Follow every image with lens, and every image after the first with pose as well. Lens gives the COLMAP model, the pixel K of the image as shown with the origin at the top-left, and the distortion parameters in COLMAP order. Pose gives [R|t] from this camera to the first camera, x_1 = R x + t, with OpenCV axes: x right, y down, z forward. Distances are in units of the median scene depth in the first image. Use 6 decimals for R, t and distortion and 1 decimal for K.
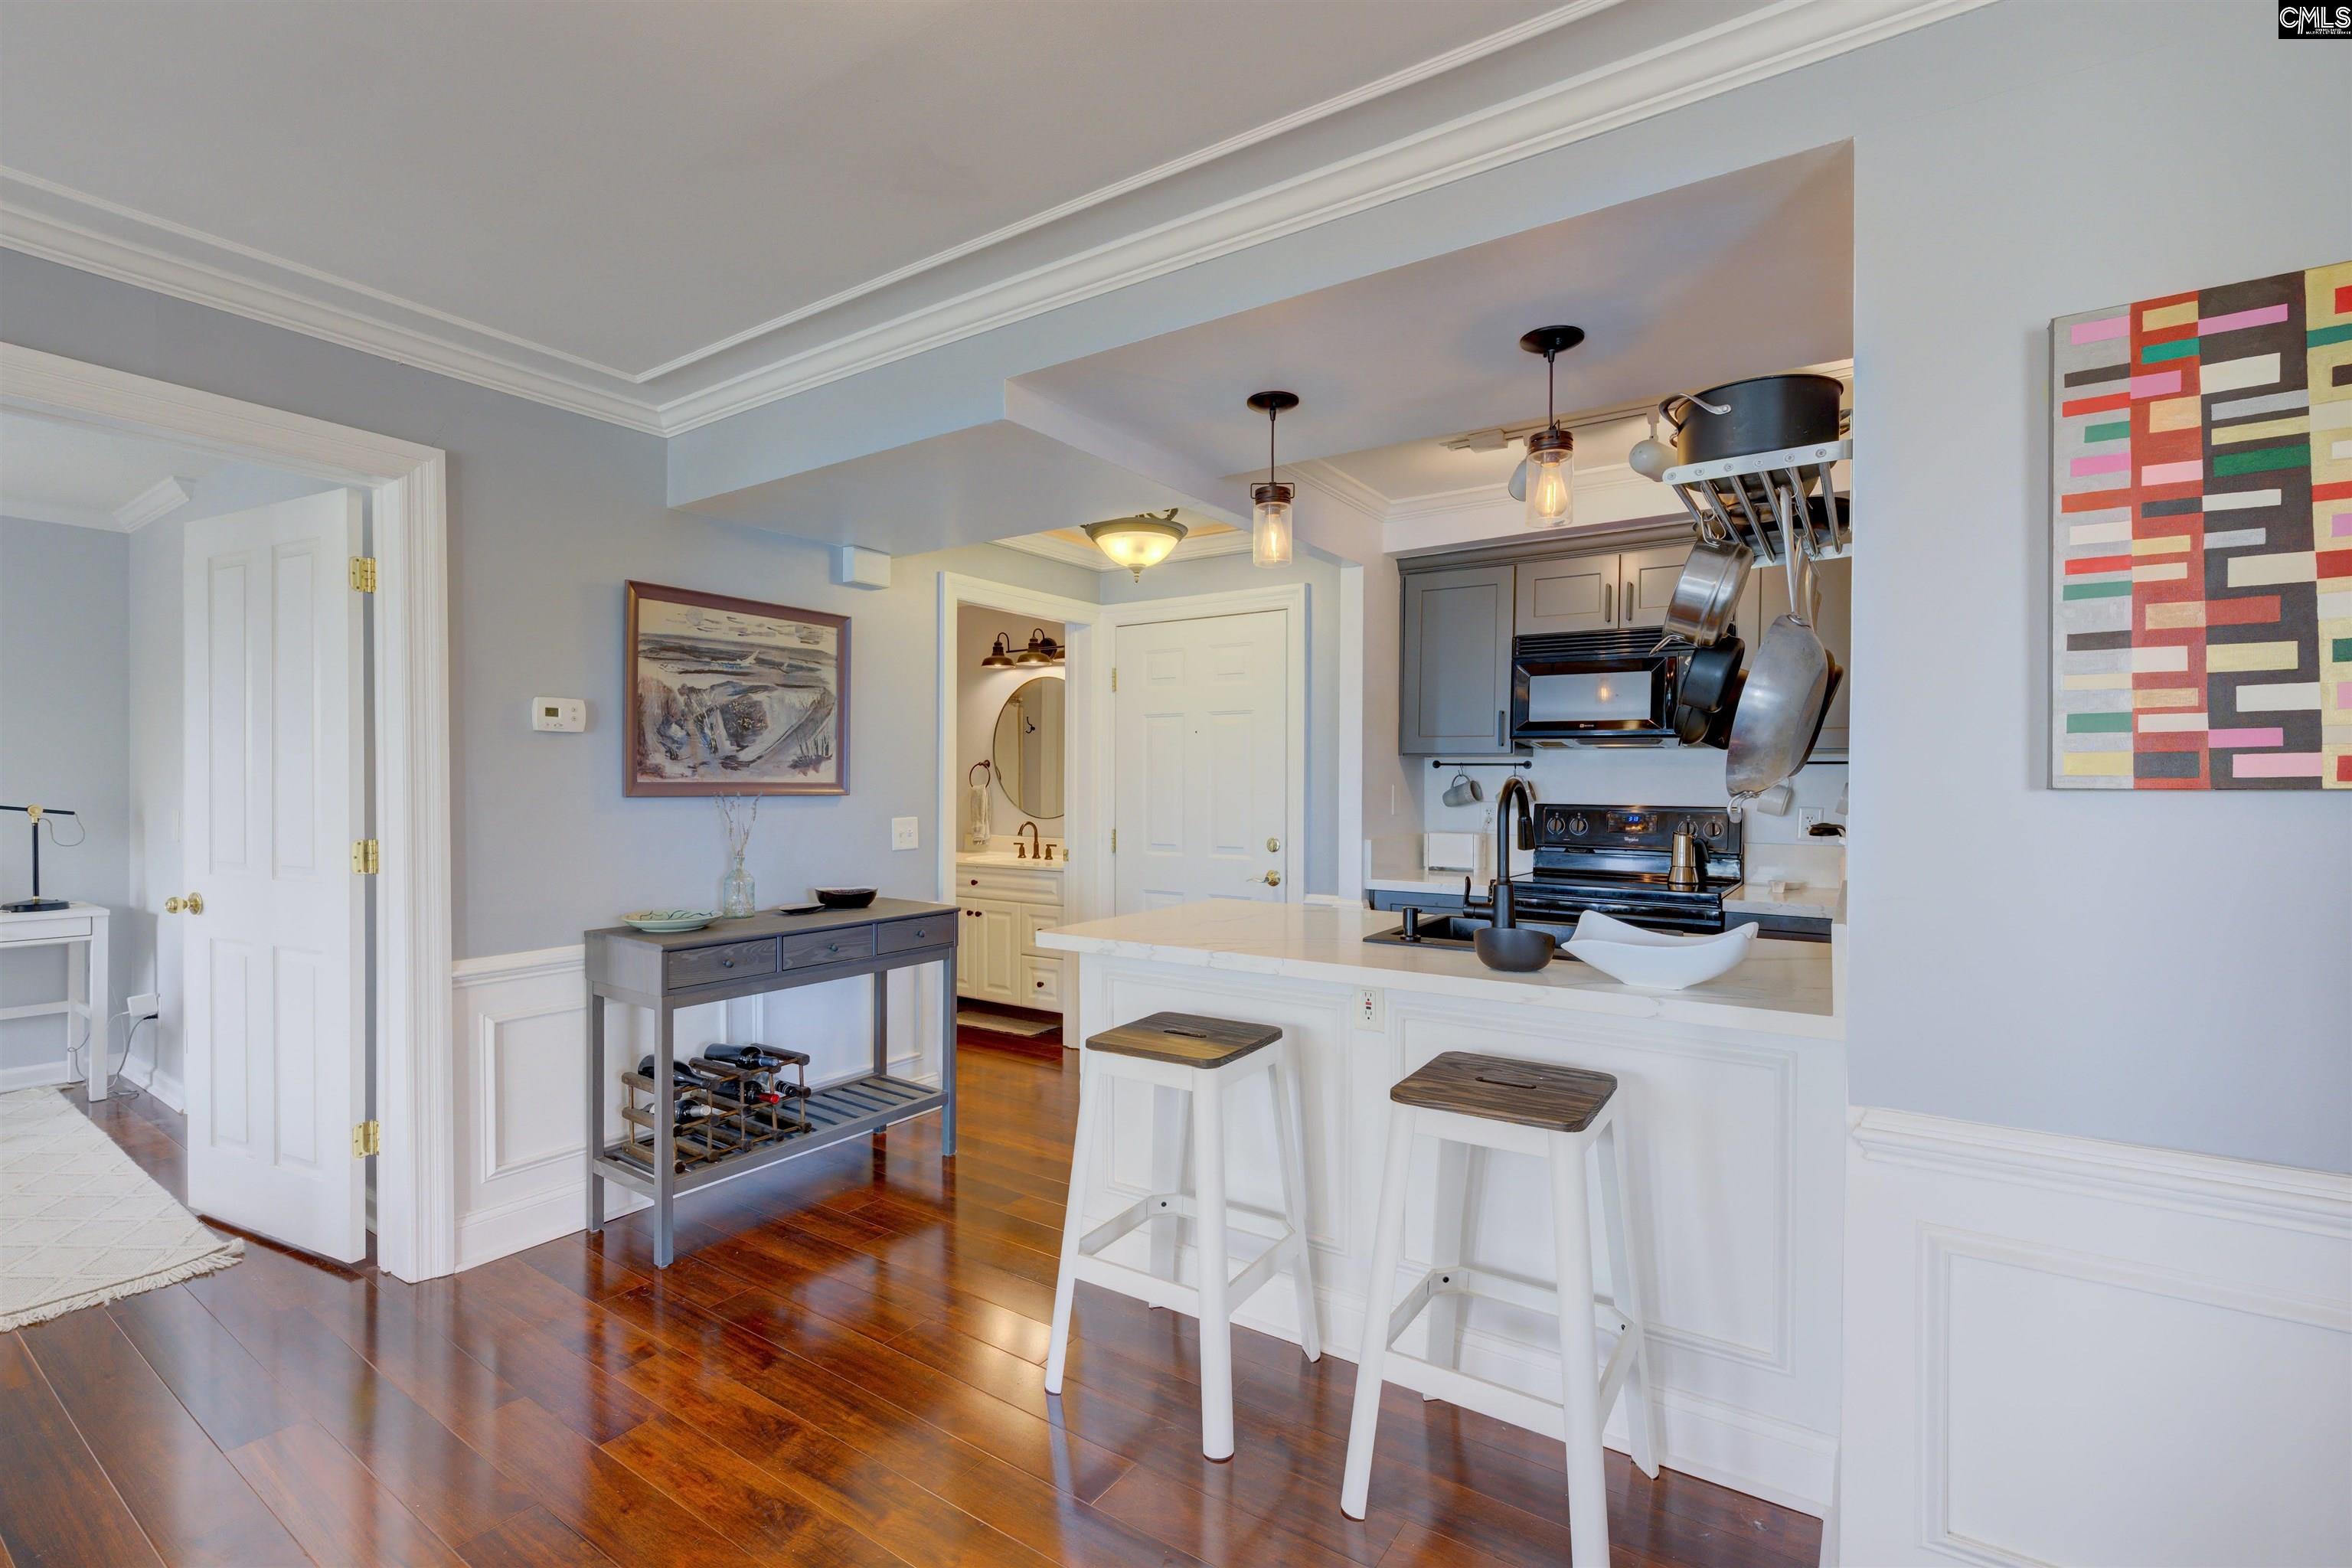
lens RADIAL K [[1033.5, 0, 1169.7], [0, 1033.5, 800.0], [0, 0, 1]] dist [0.001902, 0.000576]
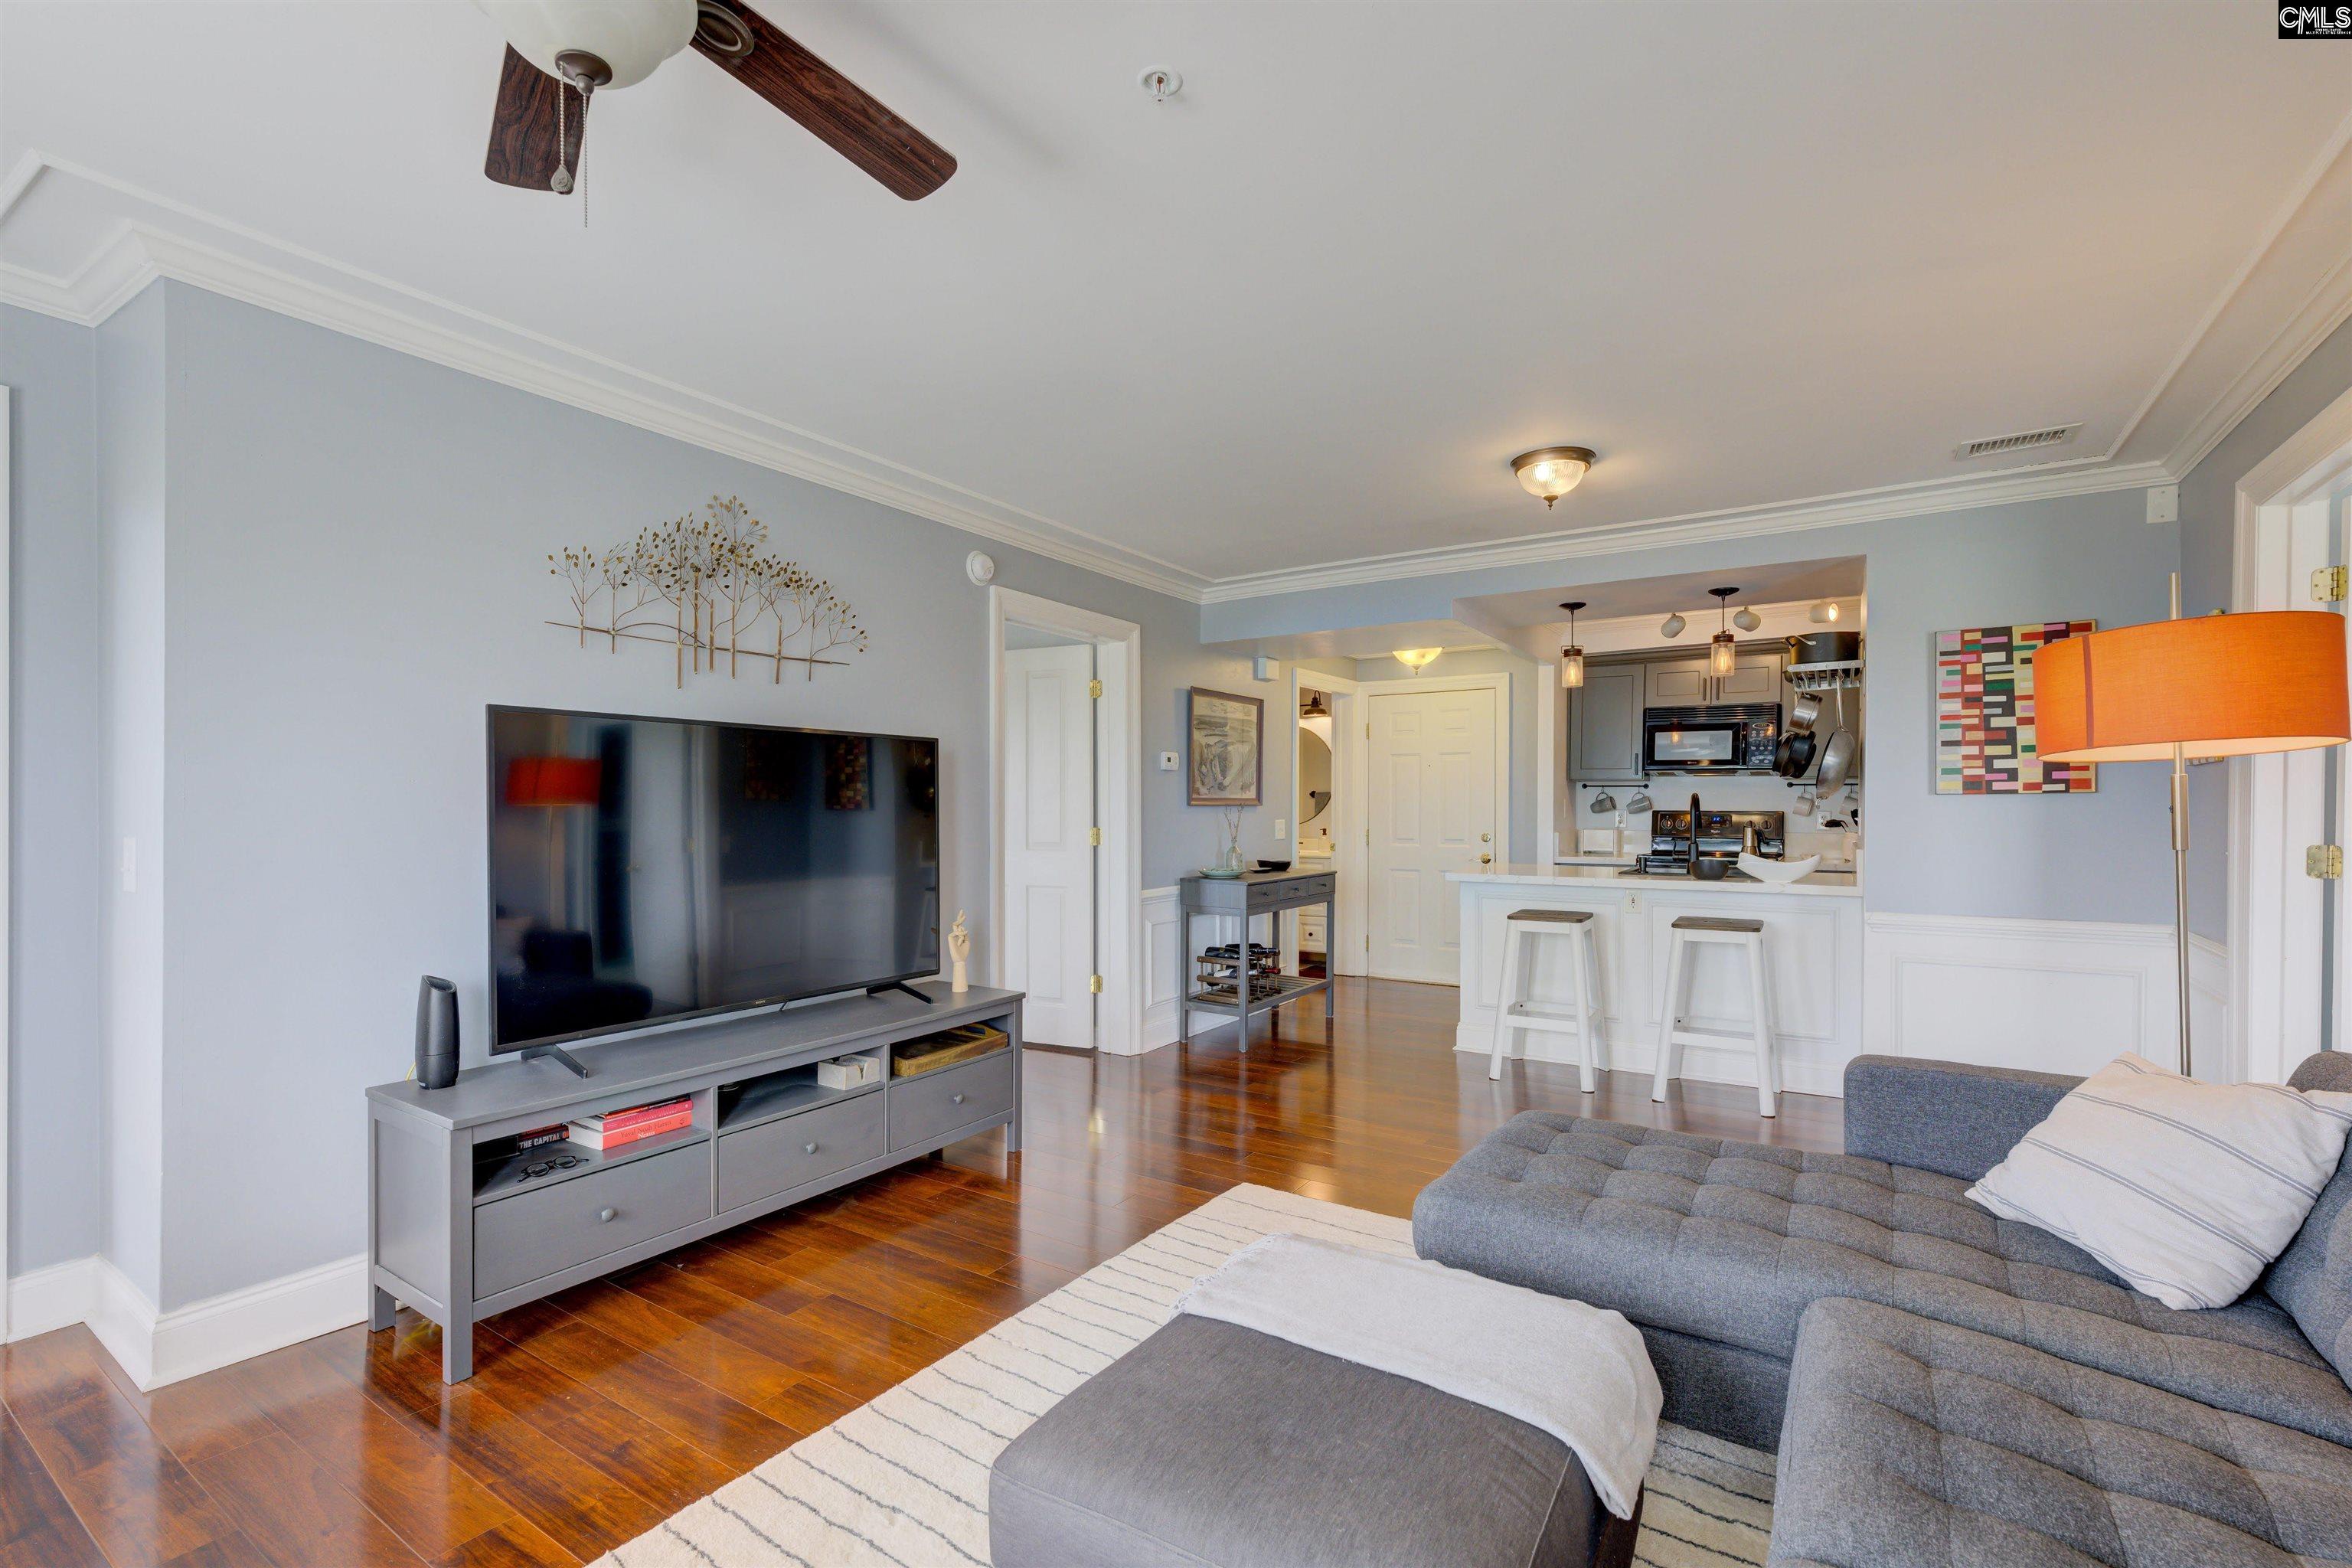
lens RADIAL K [[1033.5, 0, 1186.5], [0, 1033.5, 822.6], [0, 0, 1]] dist [0.001902, 0.000576]
pose [[0.999396, -0.004440, 0.034475, -0.577982], [0.004437, 0.999990, 0.000156, 0.025457], [-0.034476, -0.000003, 0.999406, -0.782834]]
